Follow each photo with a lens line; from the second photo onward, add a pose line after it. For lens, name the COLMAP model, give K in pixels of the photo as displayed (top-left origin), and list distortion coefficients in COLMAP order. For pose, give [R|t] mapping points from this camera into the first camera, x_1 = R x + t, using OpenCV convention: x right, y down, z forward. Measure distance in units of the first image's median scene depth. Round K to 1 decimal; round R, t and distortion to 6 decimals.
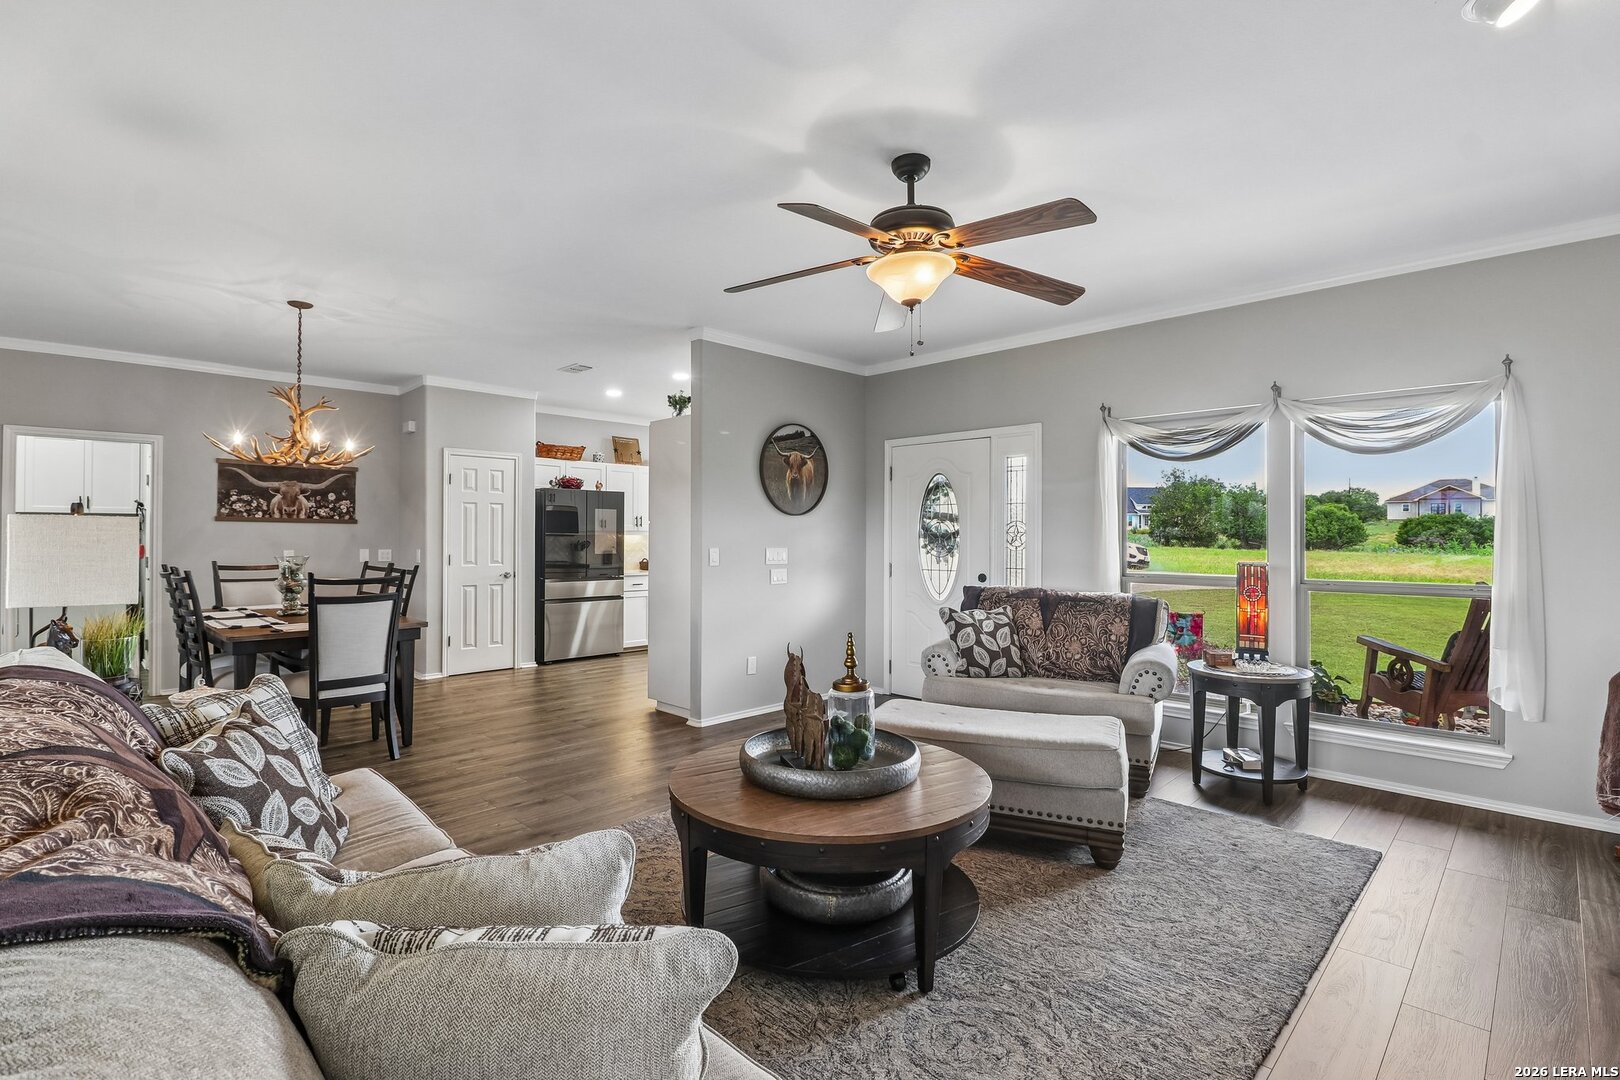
lens RADIAL K [[752.8, 0, 790.5], [0, 752.8, 539.6], [0, 0, 1]] dist [0.005515, -0.005363]
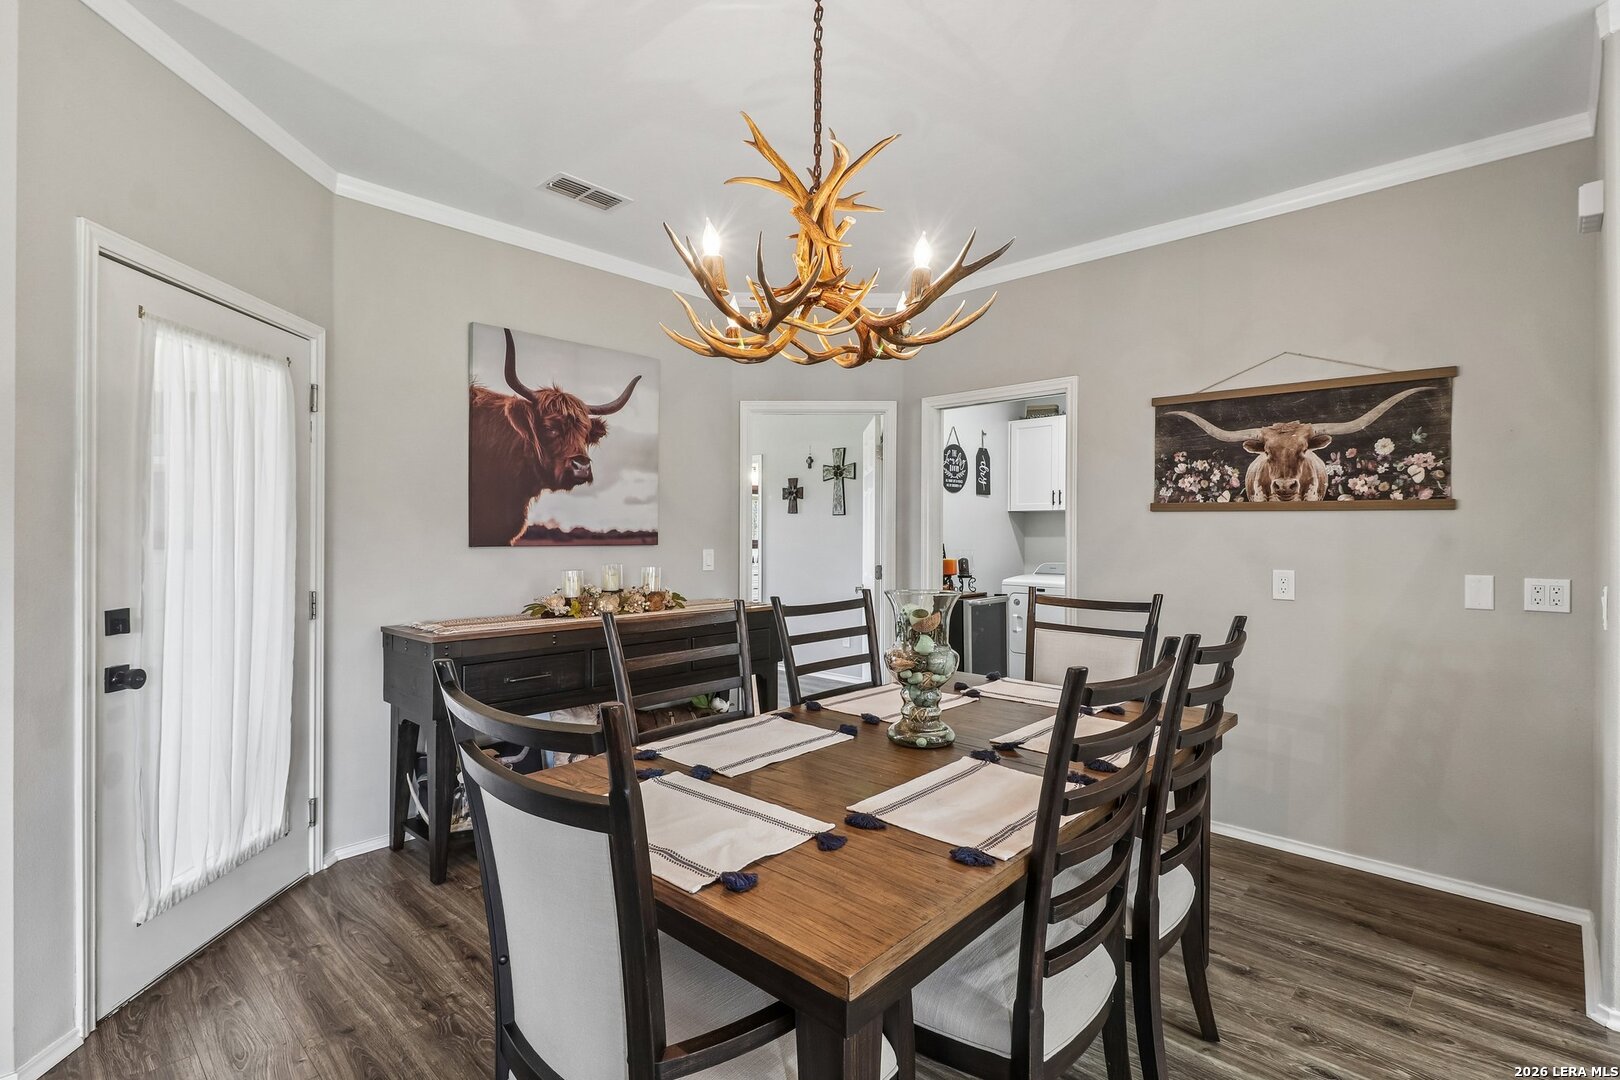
lens RADIAL K [[752.8, 0, 788.9], [0, 752.8, 530.3], [0, 0, 1]] dist [0.005515, -0.005363]
pose [[0.026604, -0.005034, -0.999633, -0.207771], [-0.010417, 0.999932, -0.005313, -0.005048], [0.999592, 0.010555, 0.026550, 0.692249]]
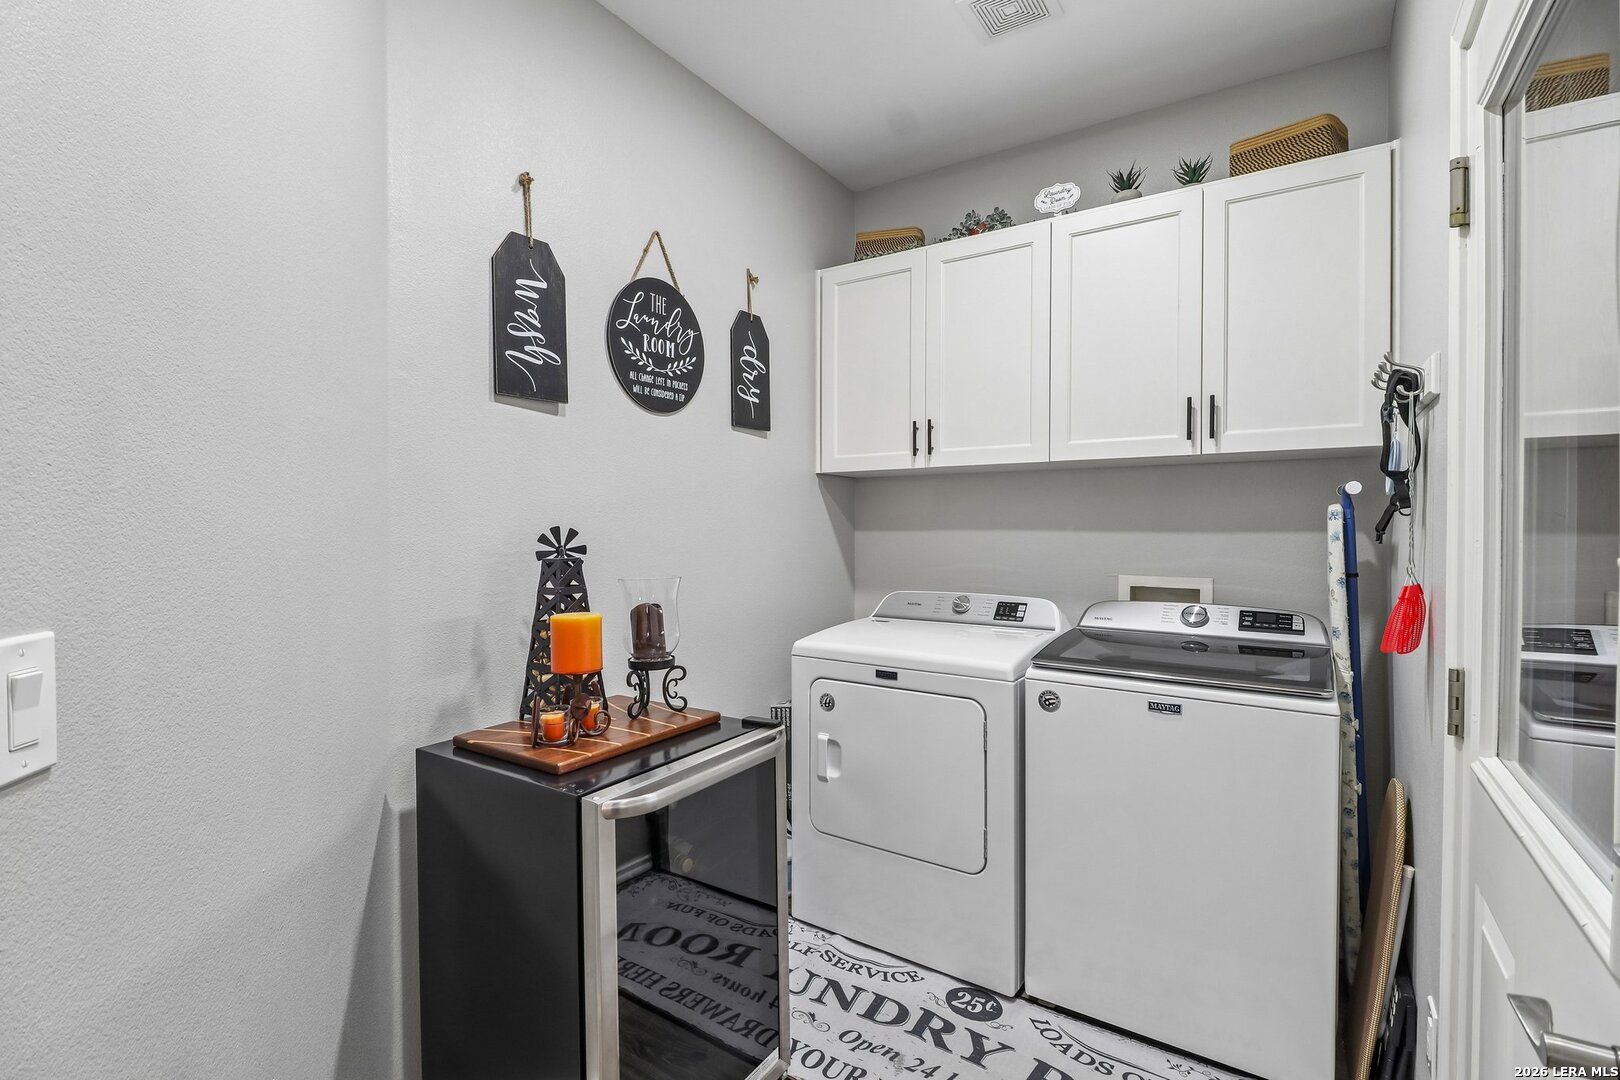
lens RADIAL K [[747.7, 0, 760.8], [0, 747.7, 536.3], [0, 0, 1]] dist [-0.004625, -0.001812]
pose [[0.180042, 0.014949, -0.983545, -0.794740], [-0.003378, 0.999888, 0.014579, -0.007843], [0.983653, 0.000698, 0.180072, 0.906461]]
